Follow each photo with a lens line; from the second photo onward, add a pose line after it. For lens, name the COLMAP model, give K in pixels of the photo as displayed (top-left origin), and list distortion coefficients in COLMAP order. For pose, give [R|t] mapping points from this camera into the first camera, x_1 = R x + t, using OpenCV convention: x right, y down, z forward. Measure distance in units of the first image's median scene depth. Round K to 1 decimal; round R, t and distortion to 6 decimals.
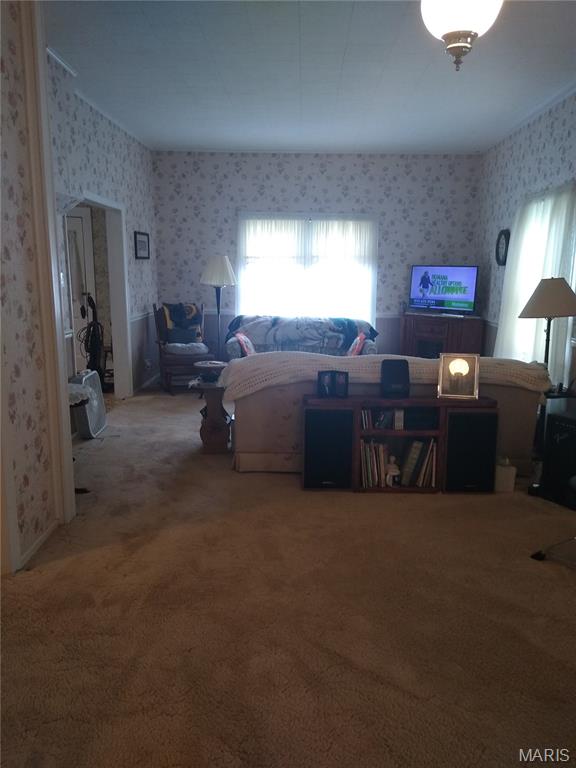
lens RADIAL K [[604.4, 0, 288.0], [0, 604.4, 384.0], [0, 0, 1]] dist [0.105978, -0.171045]
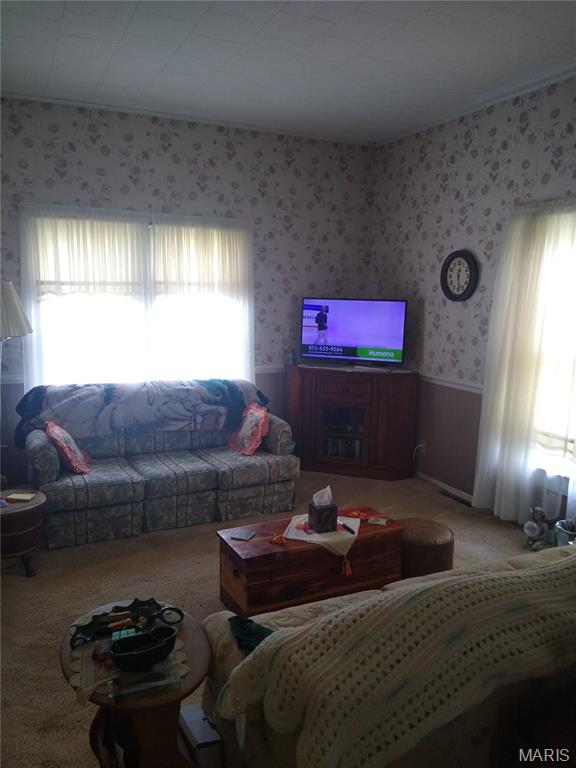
lens RADIAL K [[604.4, 0, 288.0], [0, 604.4, 384.0], [0, 0, 1]] dist [0.105978, -0.171045]
pose [[0.893944, -0.069316, 0.442785, -0.123932], [0.077639, 0.996981, -0.000673, -0.097731], [-0.441402, 0.034979, 0.896627, 0.394360]]
